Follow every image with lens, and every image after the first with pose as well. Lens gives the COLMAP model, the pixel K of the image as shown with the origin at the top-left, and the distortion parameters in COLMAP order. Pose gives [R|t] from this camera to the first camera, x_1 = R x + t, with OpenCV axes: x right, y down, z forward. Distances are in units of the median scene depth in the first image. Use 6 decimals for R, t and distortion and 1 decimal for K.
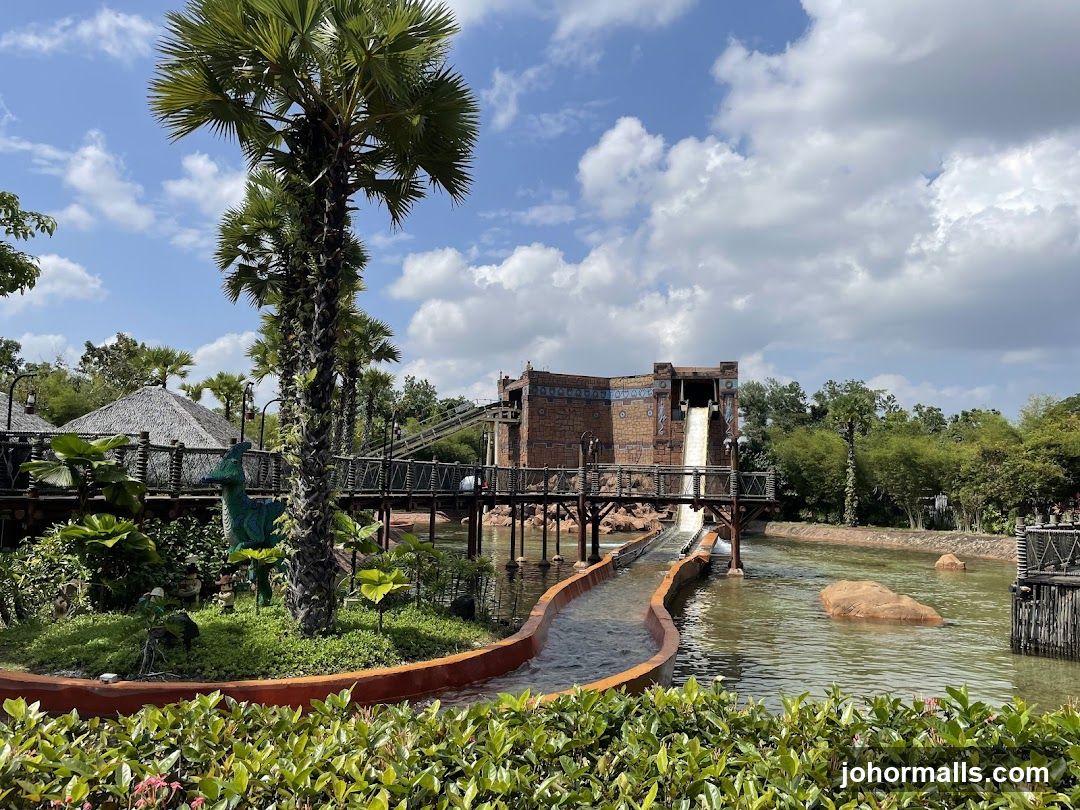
lens RADIAL K [[805.8, 0, 531.0], [0, 805.8, 390.0], [0, 0, 1]] dist [0.091483, -0.136479]
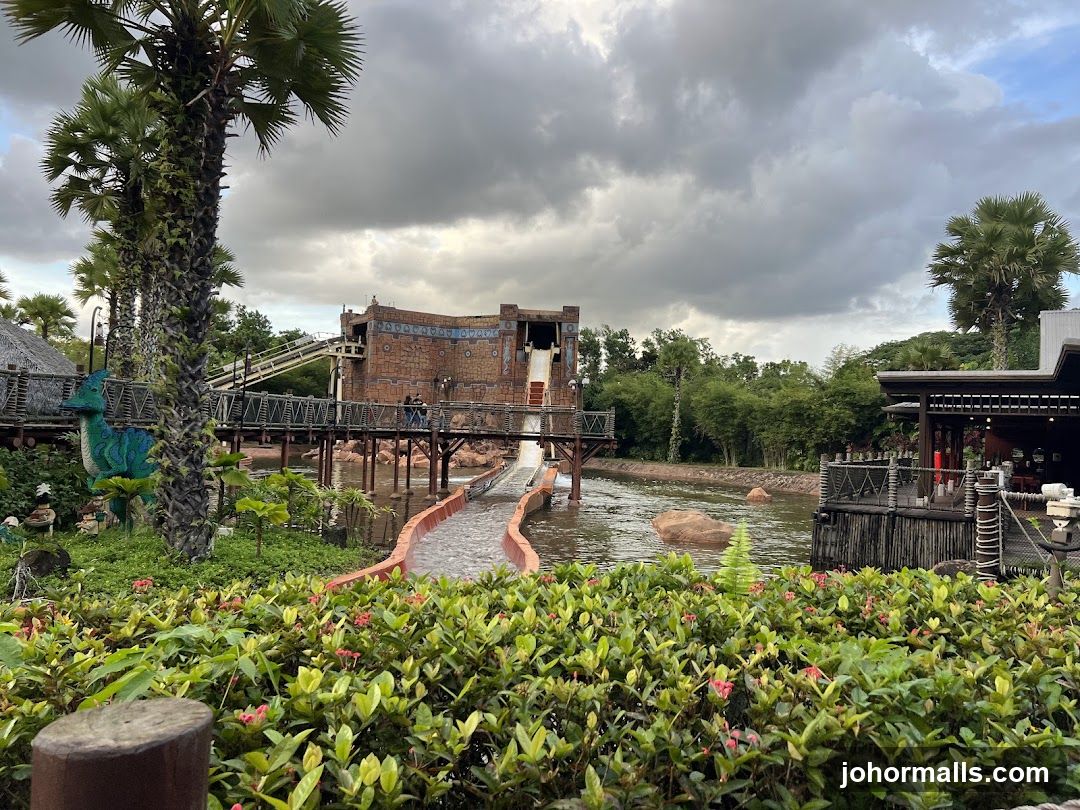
lens RADIAL K [[805.8, 0, 531.0], [0, 805.8, 390.0], [0, 0, 1]] dist [0.091483, -0.136479]
pose [[0.979857, 0.025577, 0.198056, -0.016194], [-0.040587, 0.996571, 0.072100, -0.000645], [-0.195533, -0.078686, 0.977535, -0.016305]]
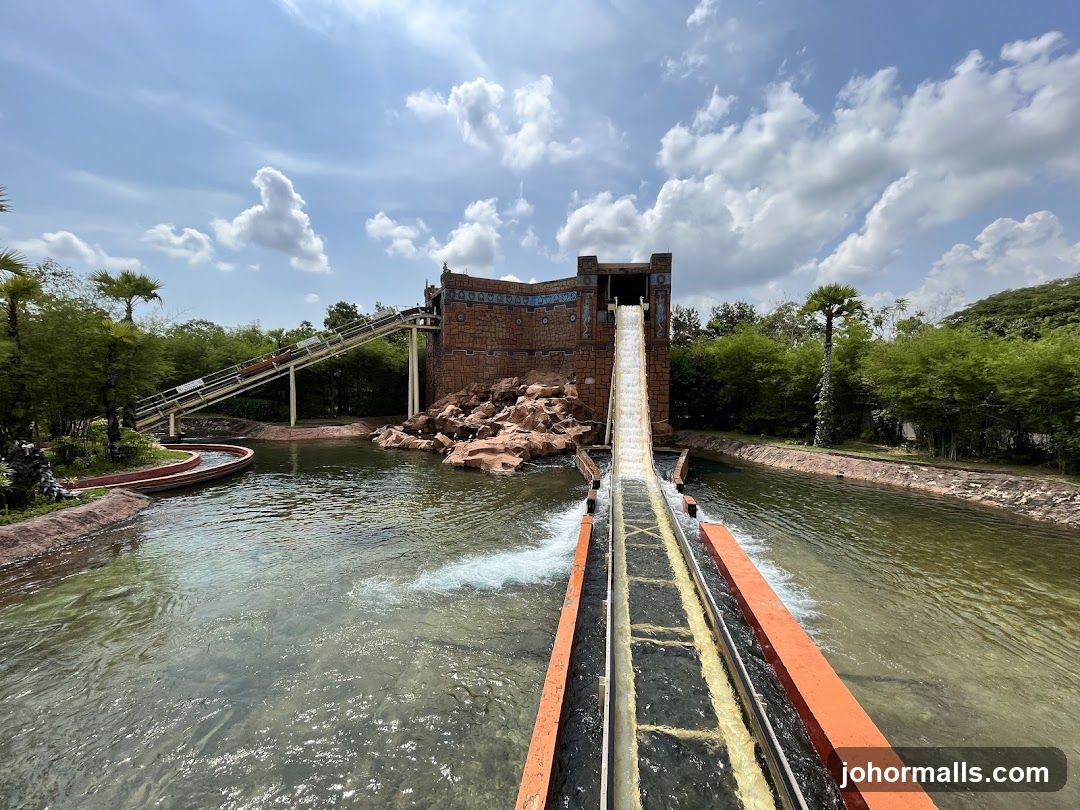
lens RADIAL K [[435.1, 0, 540.0], [0, 435.1, 405.0], [0, 0, 1]] dist [-0.001654, -0.000049]
pose [[0.996999, -0.019213, 0.074994, 0.130229], [0.005875, 0.984697, 0.174176, 0.078522], [-0.077193, -0.173212, 0.981855, 0.920063]]
